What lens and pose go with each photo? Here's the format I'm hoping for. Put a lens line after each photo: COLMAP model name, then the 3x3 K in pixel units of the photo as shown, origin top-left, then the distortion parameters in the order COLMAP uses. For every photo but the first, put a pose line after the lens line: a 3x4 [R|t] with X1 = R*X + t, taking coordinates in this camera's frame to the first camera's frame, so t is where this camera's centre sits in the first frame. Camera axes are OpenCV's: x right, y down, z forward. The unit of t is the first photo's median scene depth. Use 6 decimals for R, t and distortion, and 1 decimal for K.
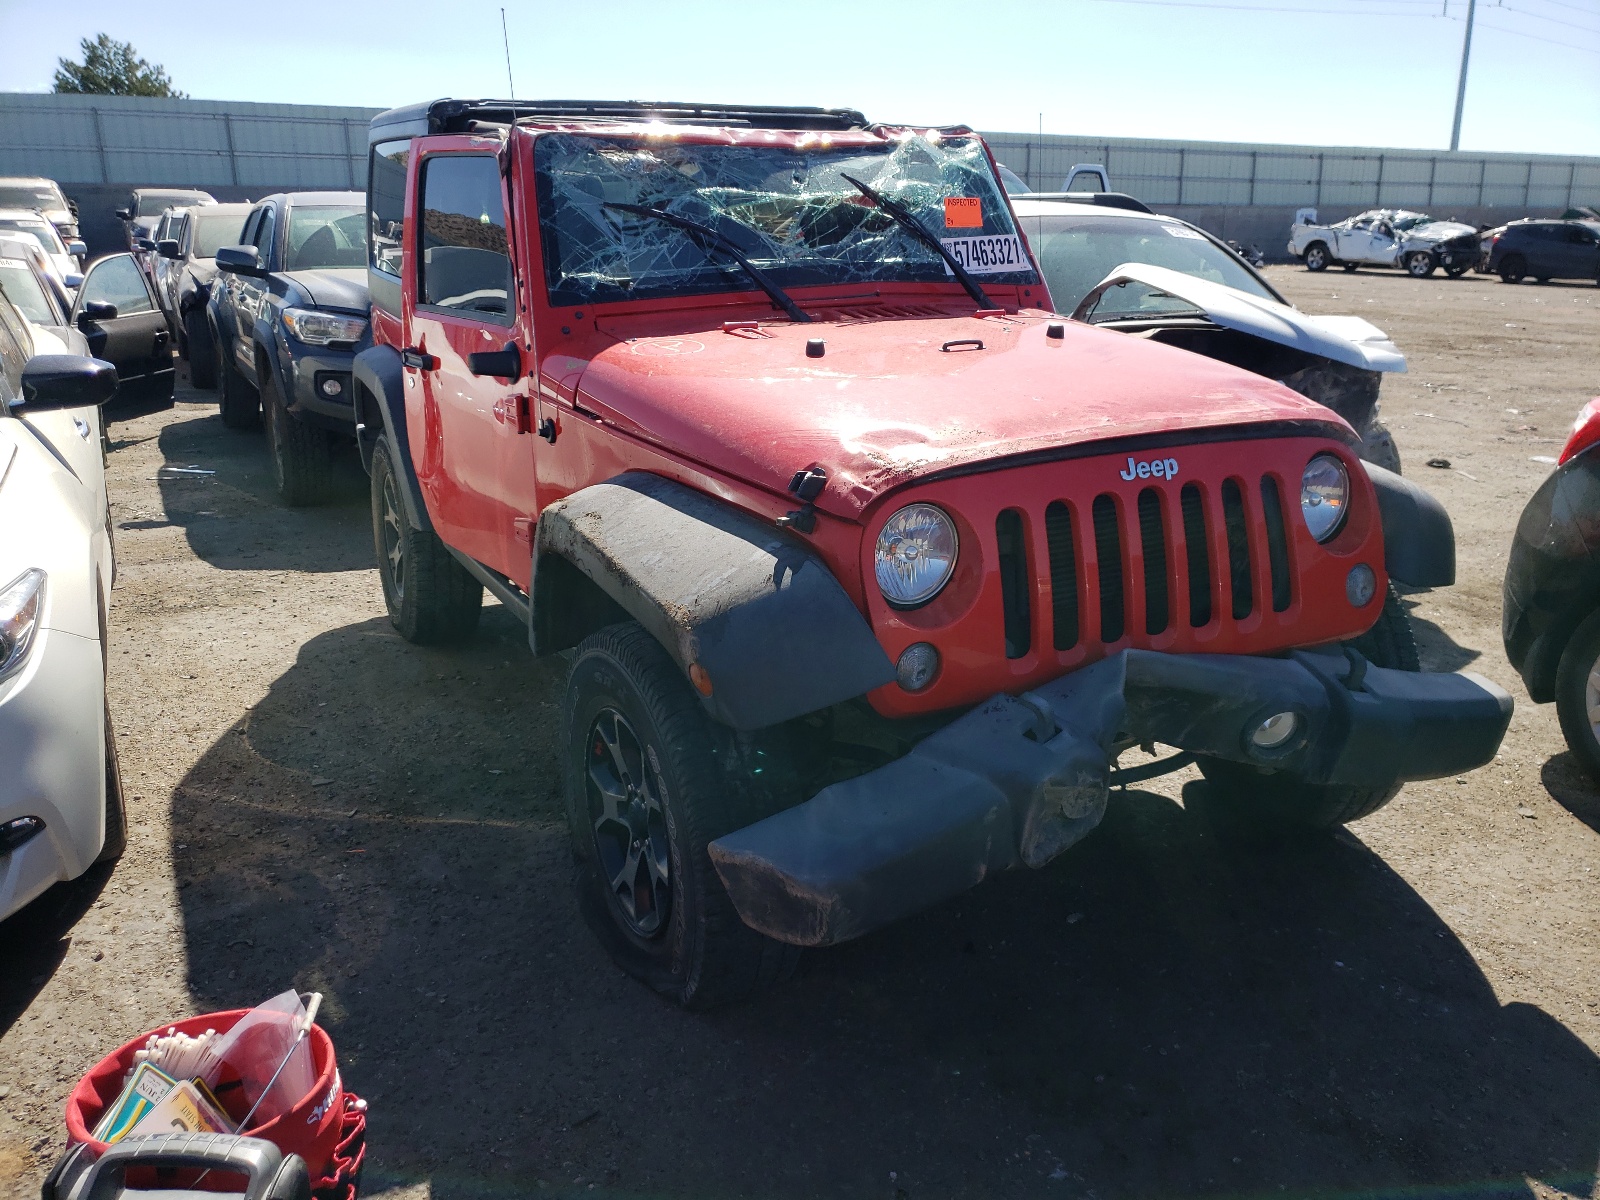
lens RADIAL K [[1256.0, 0, 815.6], [0, 1256.0, 591.2], [0, 0, 1]] dist [0.006904, -0.003816]
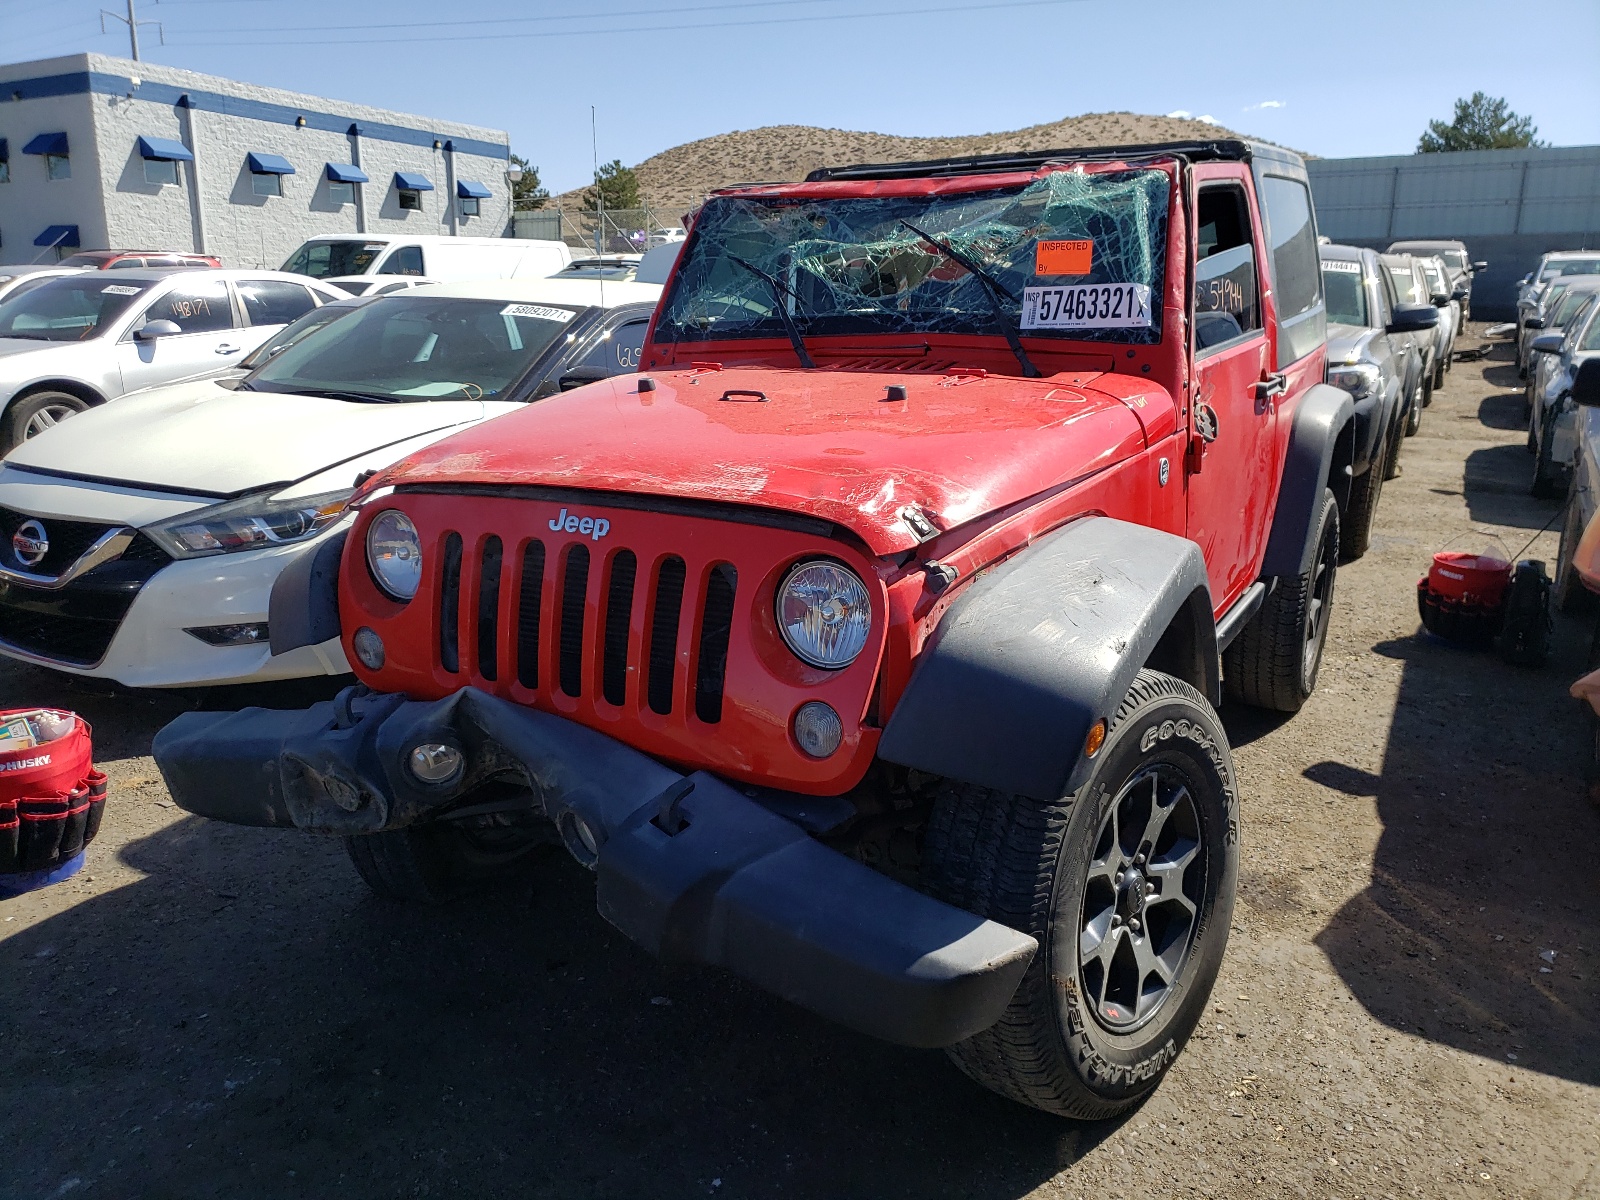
lens RADIAL K [[1240.6, 0, 800.1], [0, 1240.6, 582.9], [0, 0, 1]] dist [0.015105, -0.002262]
pose [[0.550999, 0.195159, -0.811365, 0.751214], [-0.228662, 0.970366, 0.078119, -0.110208], [0.802567, 0.142485, 0.579297, 0.392891]]
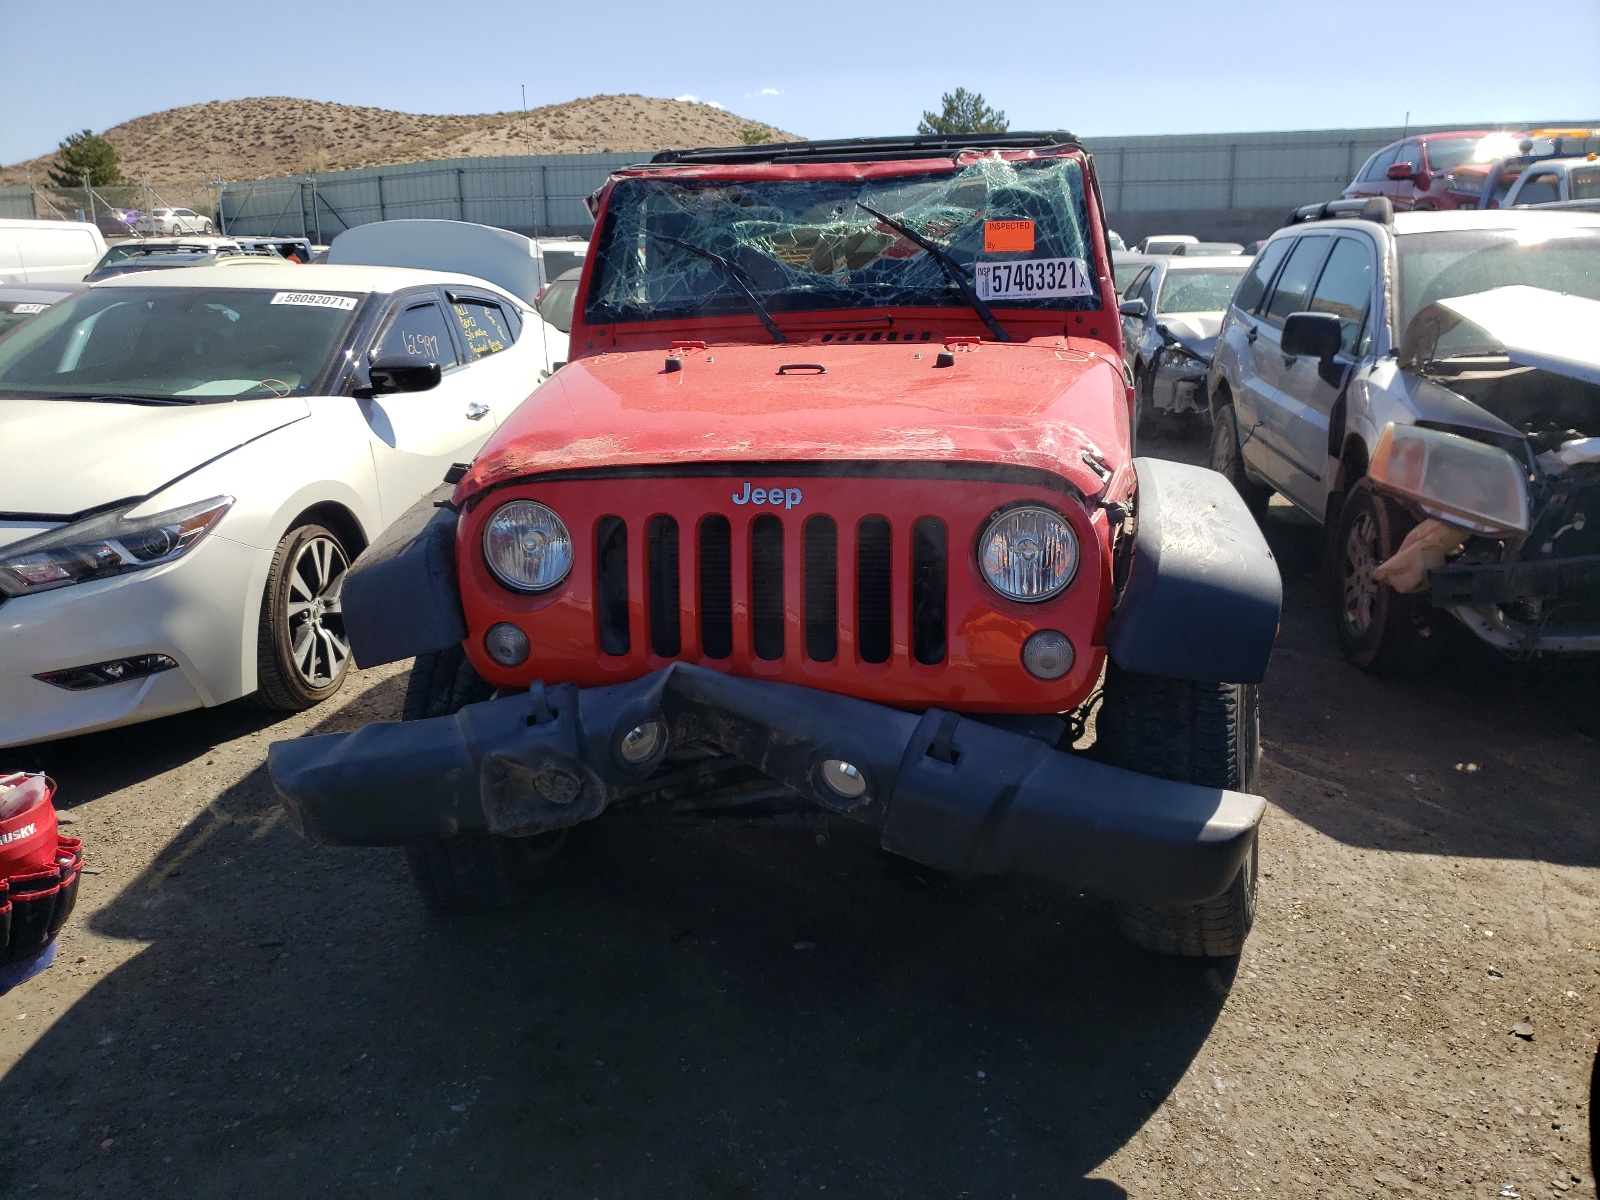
lens RADIAL K [[1240.6, 0, 800.1], [0, 1240.6, 582.9], [0, 0, 1]] dist [0.015105, -0.002262]
pose [[0.810322, 0.134875, -0.570251, 0.568483], [-0.146014, 0.988930, 0.026416, -0.038568], [0.567501, 0.061860, 0.821046, 0.137927]]
